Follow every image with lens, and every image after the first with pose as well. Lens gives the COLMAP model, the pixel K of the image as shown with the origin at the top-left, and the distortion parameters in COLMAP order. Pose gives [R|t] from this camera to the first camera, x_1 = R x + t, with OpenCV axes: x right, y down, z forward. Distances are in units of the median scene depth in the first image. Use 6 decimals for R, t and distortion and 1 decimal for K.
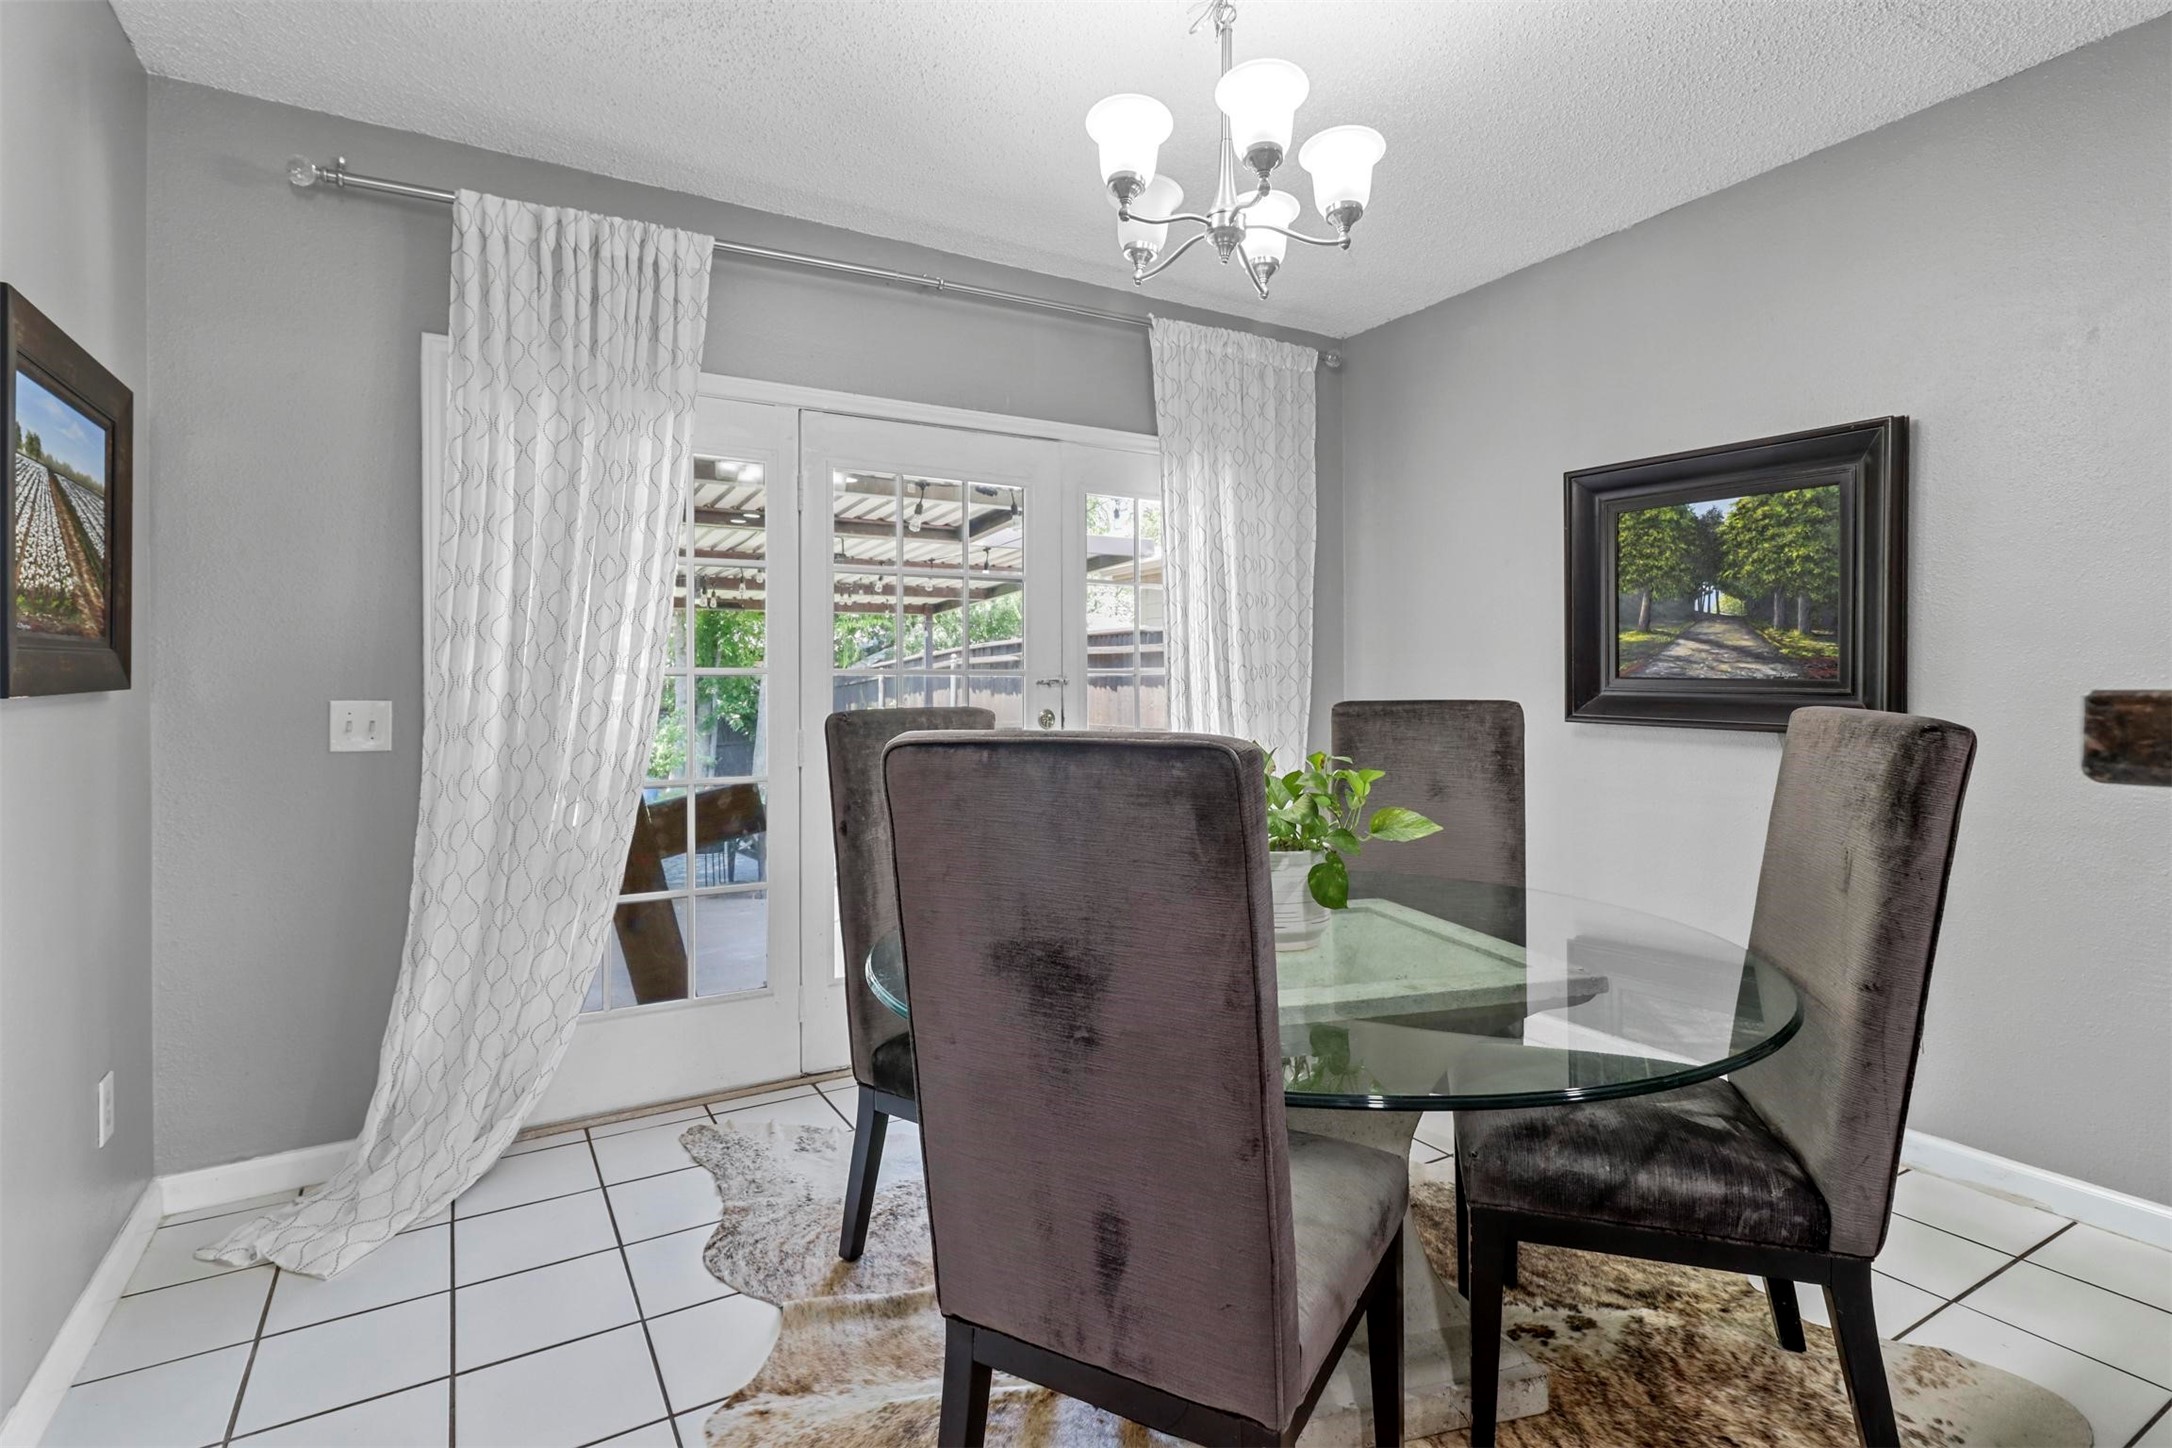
lens RADIAL K [[1059.6, 0, 1081.1], [0, 1059.6, 688.0], [0, 0, 1]] dist [-0.000055, 0.000298]
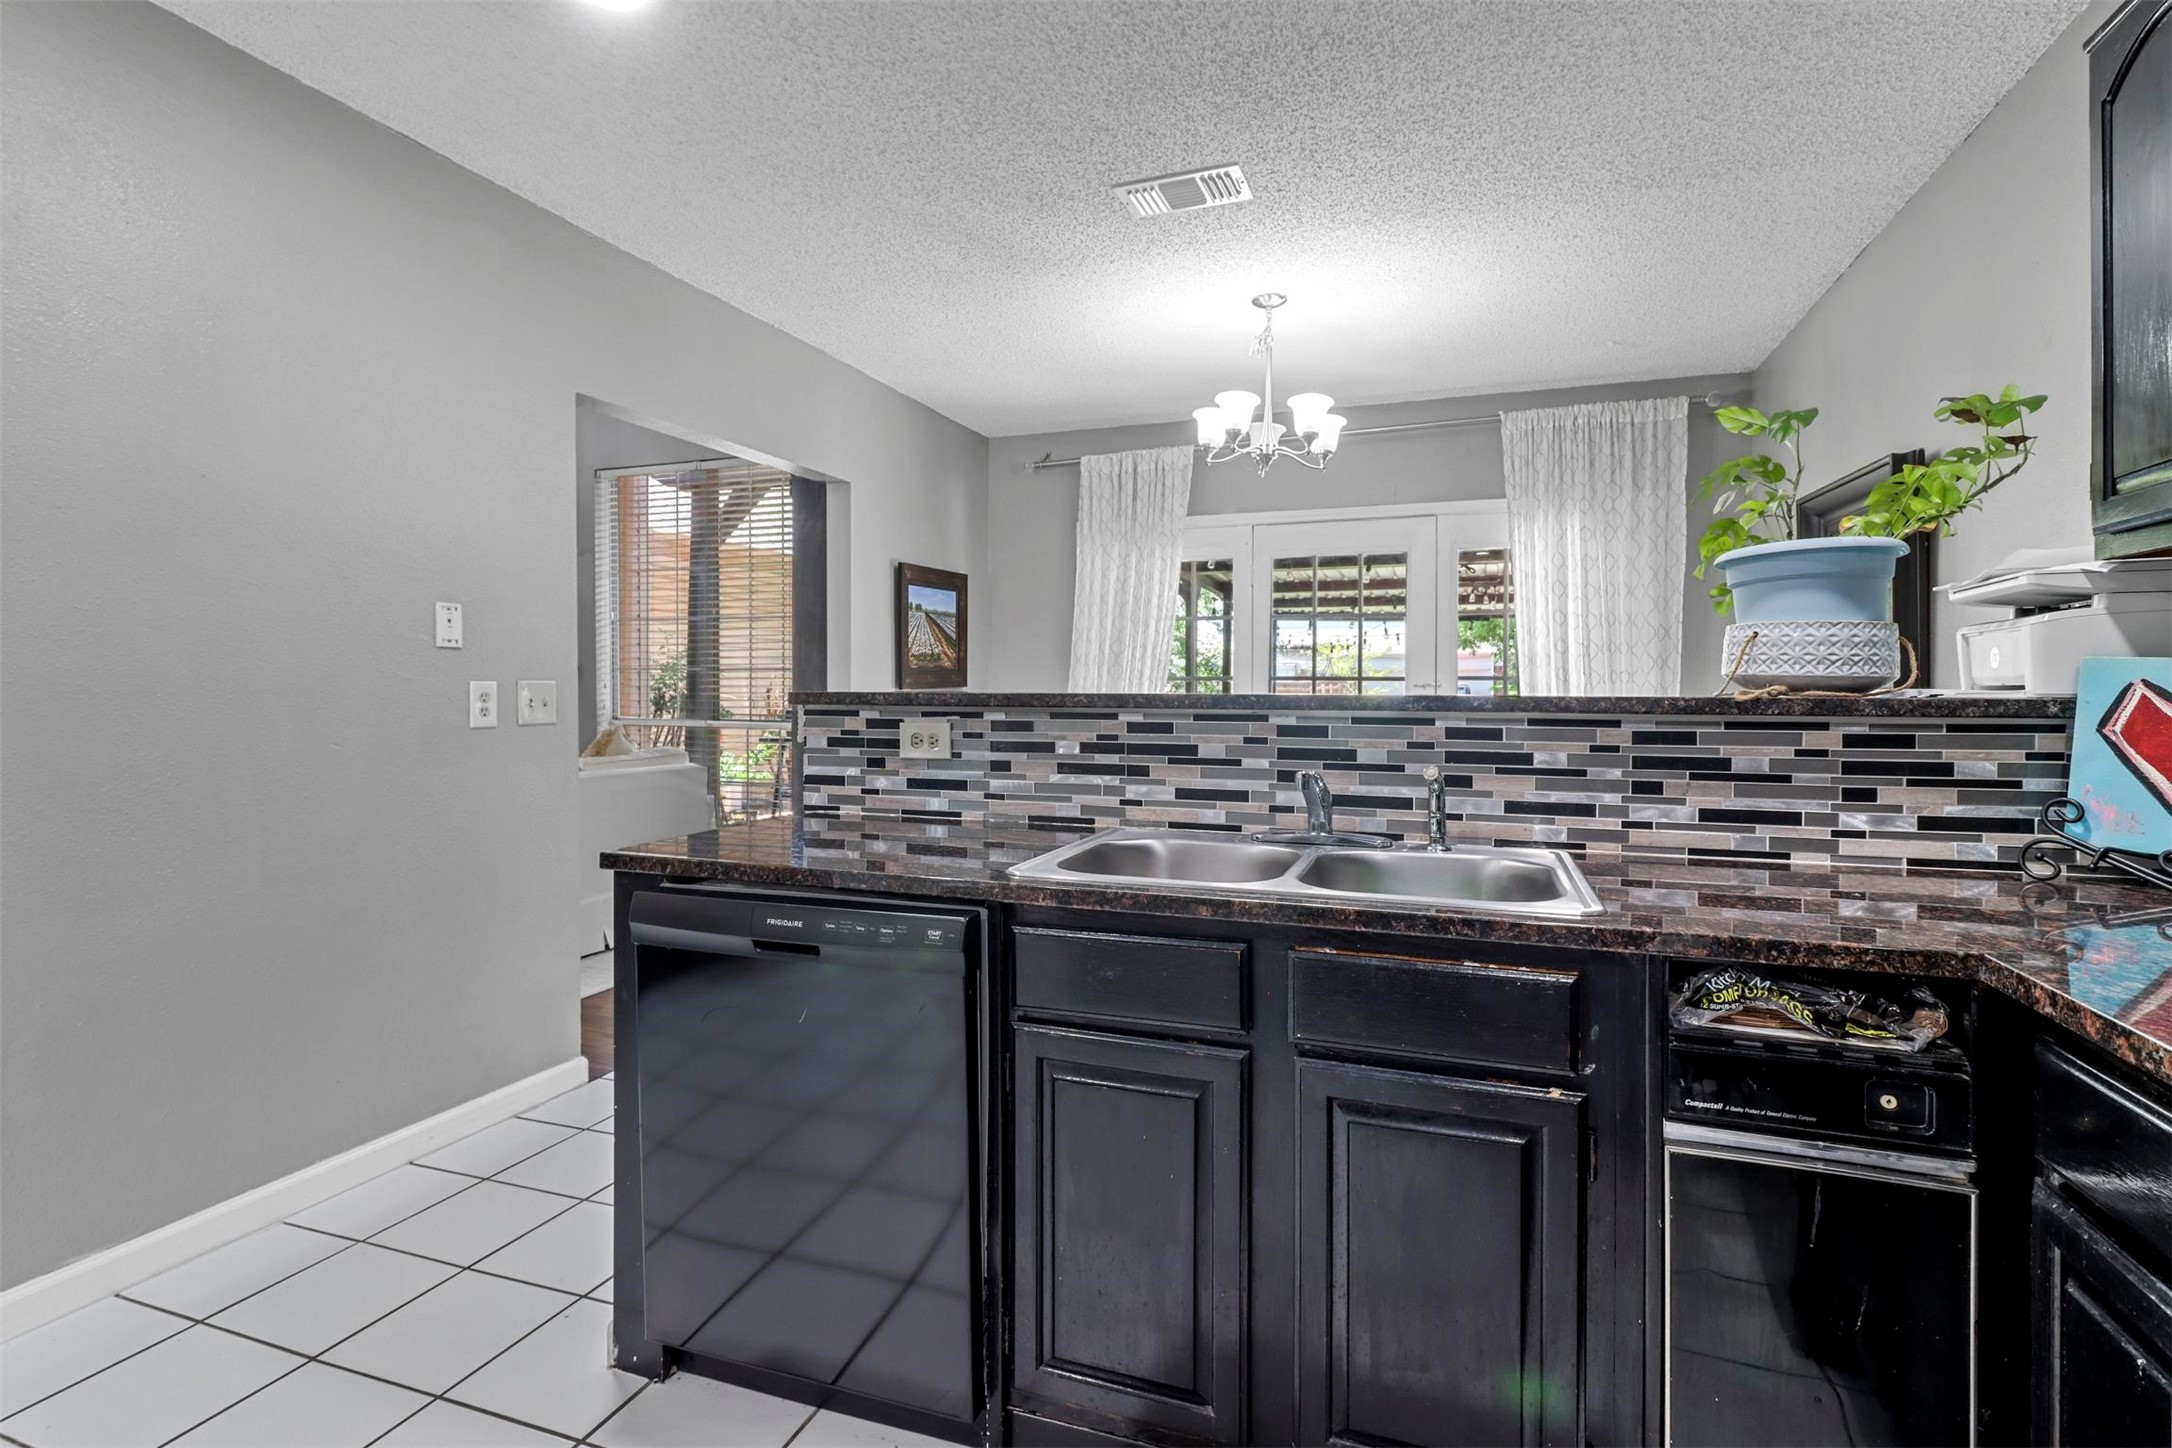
lens RADIAL K [[1053.6, 0, 1078.2], [0, 1053.6, 697.5], [0, 0, 1]] dist [0.002080, 0.000010]
pose [[0.631690, 0.014630, -0.775083, 1.021402], [-0.006082, 0.999885, 0.013917, -0.009052], [0.775197, -0.004077, 0.631706, -0.344067]]
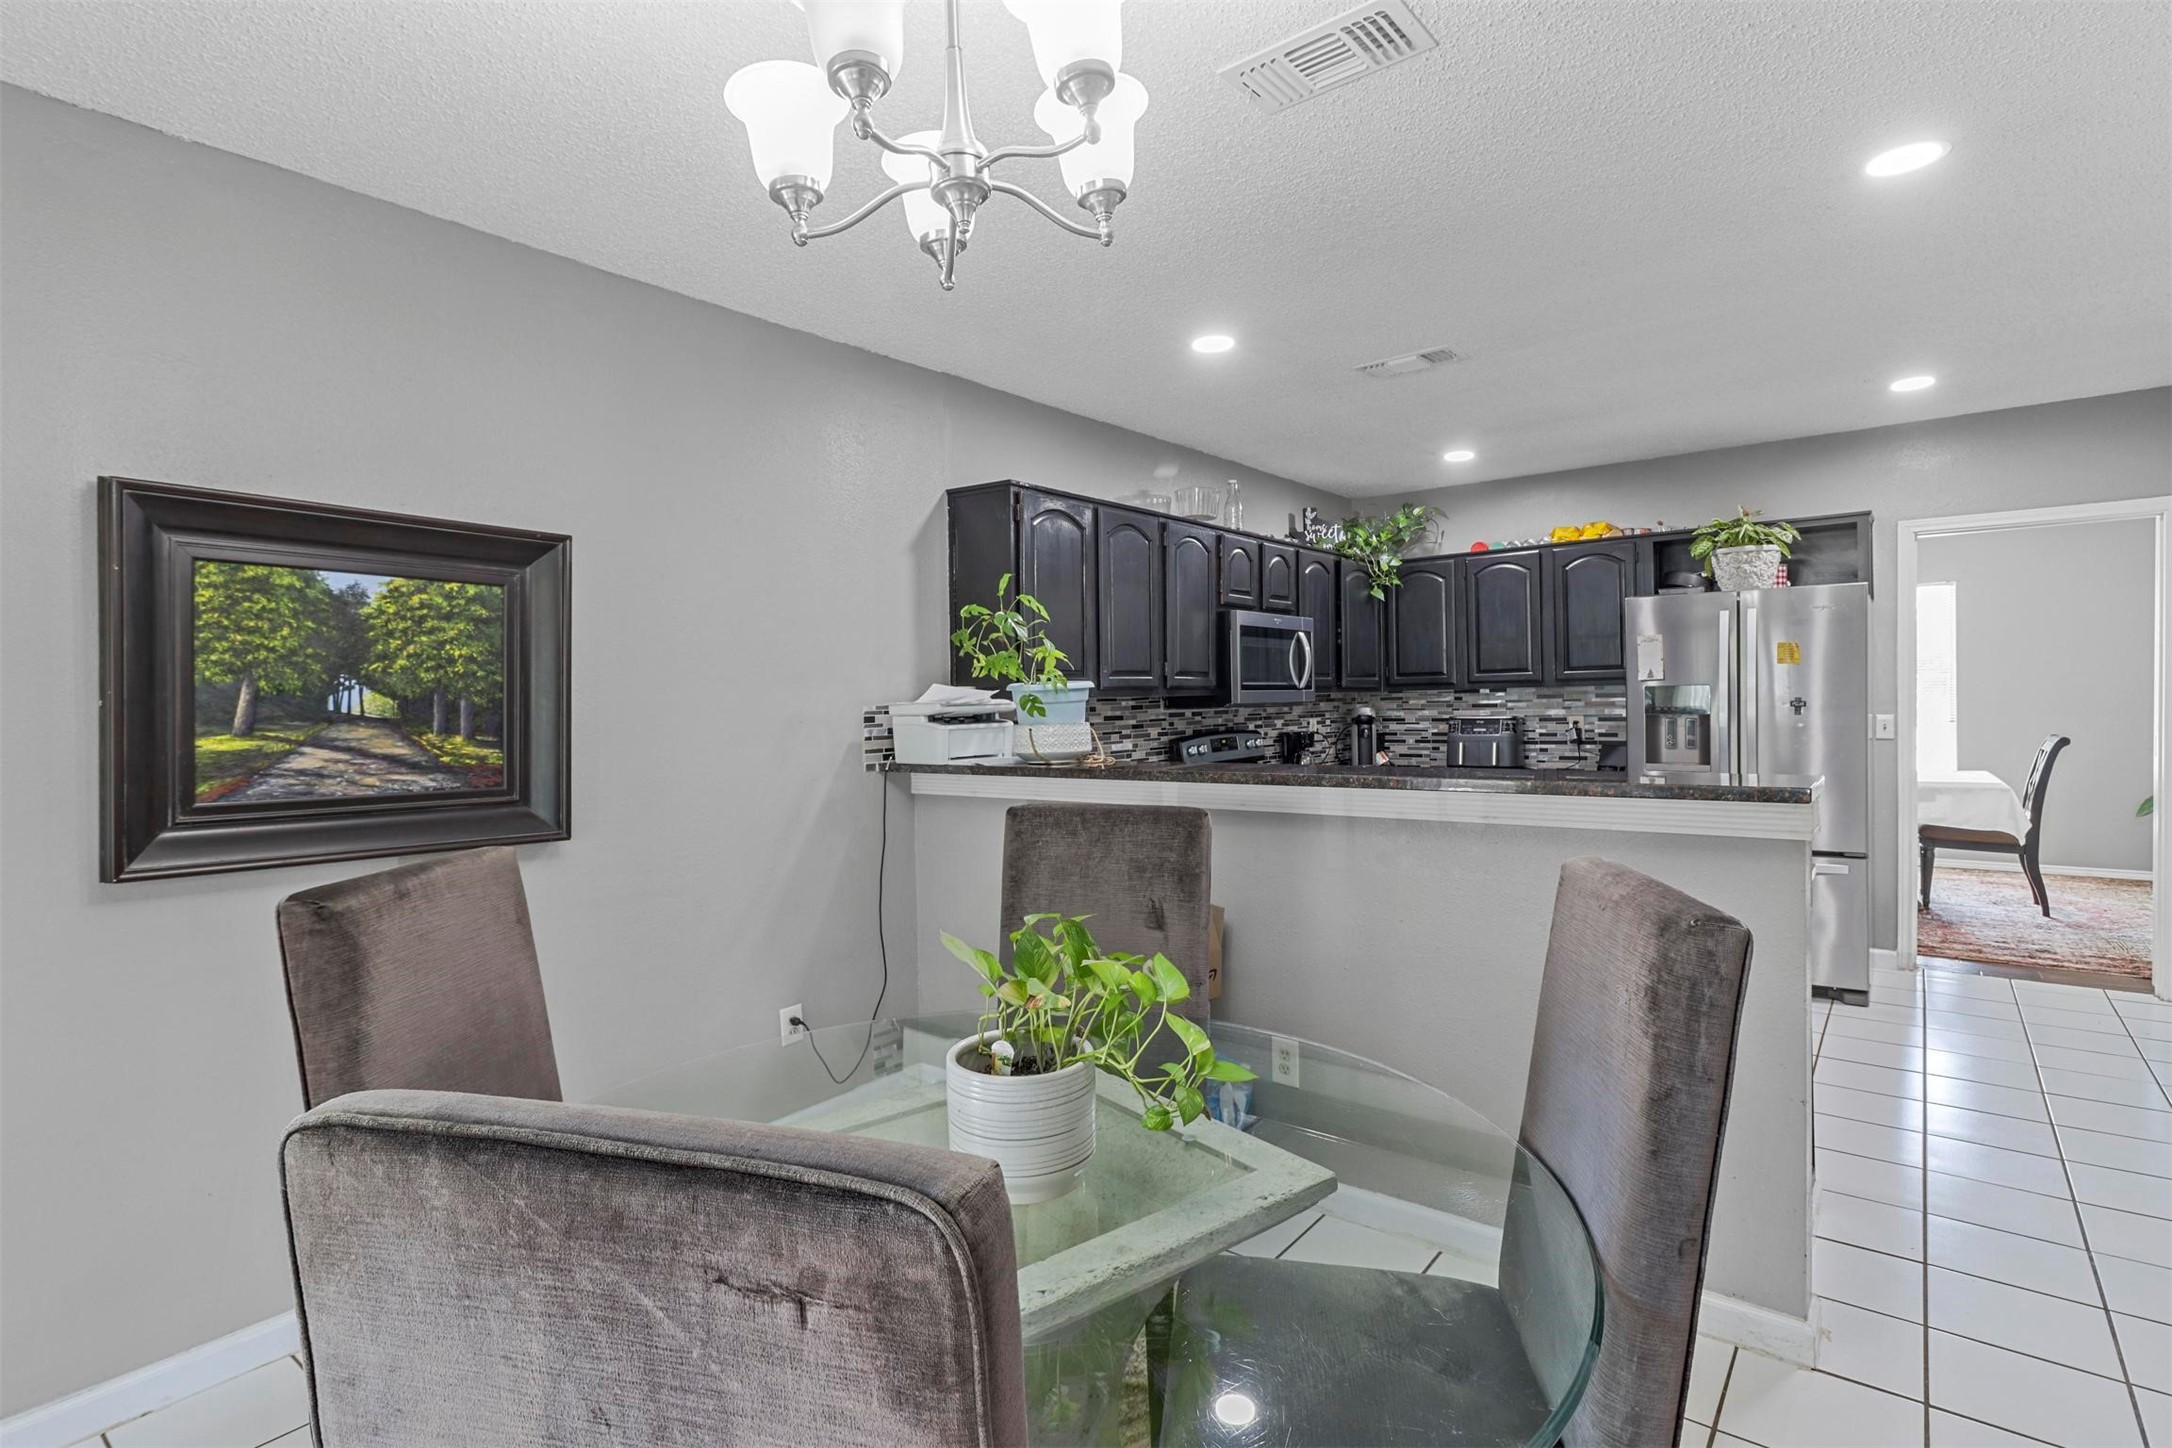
lens RADIAL K [[1053.6, 0, 1078.2], [0, 1053.6, 697.5], [0, 0, 1]] dist [0.002080, 0.000010]
pose [[-0.352535, 0.017436, 0.935636, -0.376169], [0.026674, 0.999607, -0.008578, -0.067804], [-0.935418, 0.021933, -0.352862, 0.846625]]
